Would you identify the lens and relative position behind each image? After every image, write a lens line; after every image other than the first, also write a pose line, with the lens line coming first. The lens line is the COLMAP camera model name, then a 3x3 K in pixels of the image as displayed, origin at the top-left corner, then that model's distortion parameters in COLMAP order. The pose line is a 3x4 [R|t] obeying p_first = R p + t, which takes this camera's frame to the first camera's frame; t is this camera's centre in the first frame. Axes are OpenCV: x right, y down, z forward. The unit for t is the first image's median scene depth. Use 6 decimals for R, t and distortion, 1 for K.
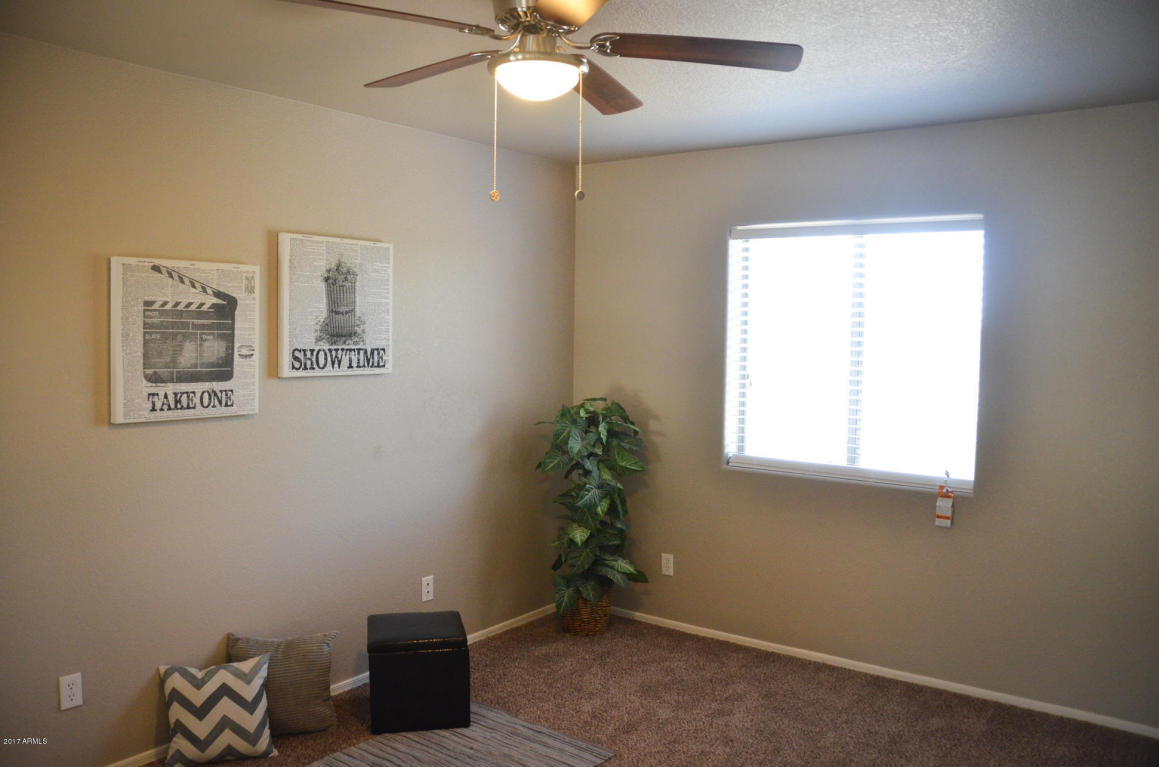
lens RADIAL K [[900.3, 0, 582.4], [0, 900.3, 386.8], [0, 0, 1]] dist [-0.161198, 0.108518]
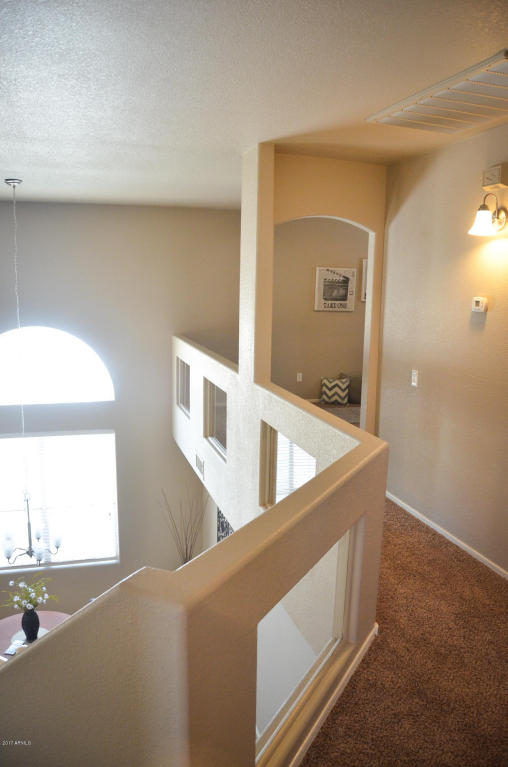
lens RADIAL K [[595.8, 0, 254.1], [0, 595.8, 383.1], [0, 0, 1]] dist [-0.161198, 0.108518]
pose [[0.815601, 0.109427, -0.568173, 0.733334], [-0.052679, 0.991919, 0.115419, 0.069493], [0.576211, -0.064205, 0.814775, -1.260216]]
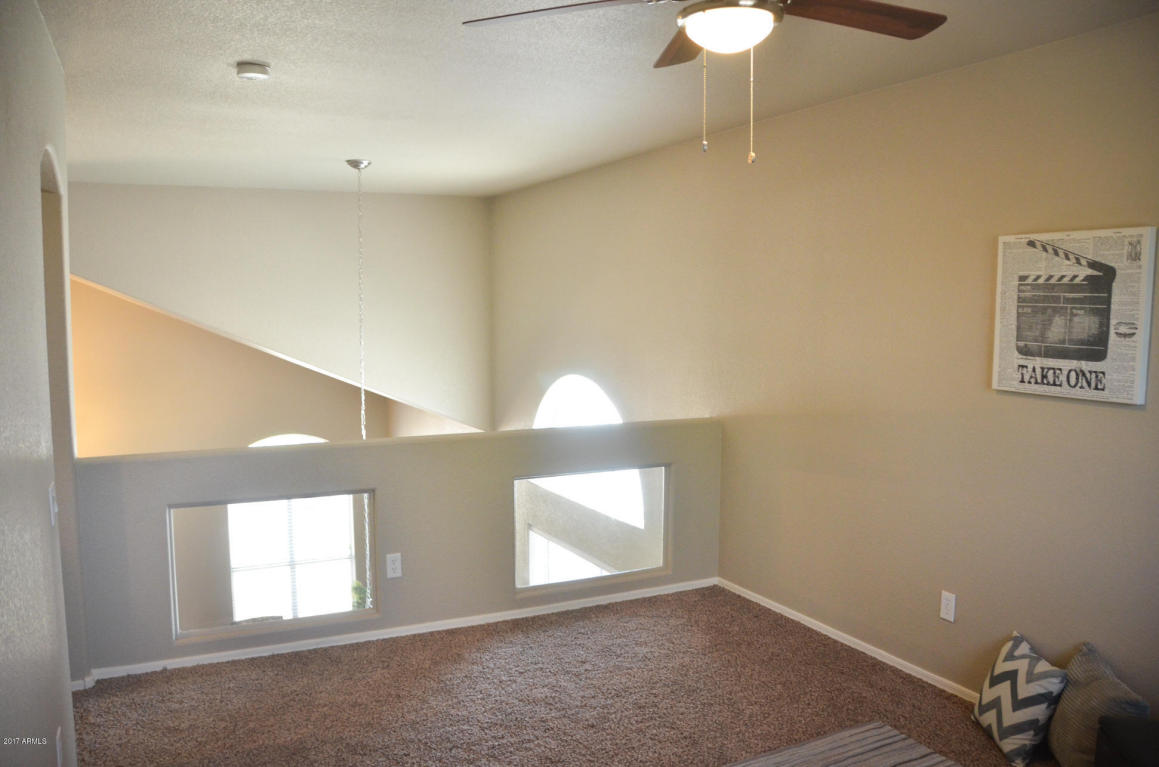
lens RADIAL K [[900.3, 0, 579.9], [0, 900.3, 389.5], [0, 0, 1]] dist [-0.161198, 0.108518]
pose [[-0.442768, 0.074106, -0.893569, 0.639642], [-0.061690, 0.991699, 0.112812, -0.046274], [0.894512, 0.105074, -0.434521, 0.948771]]
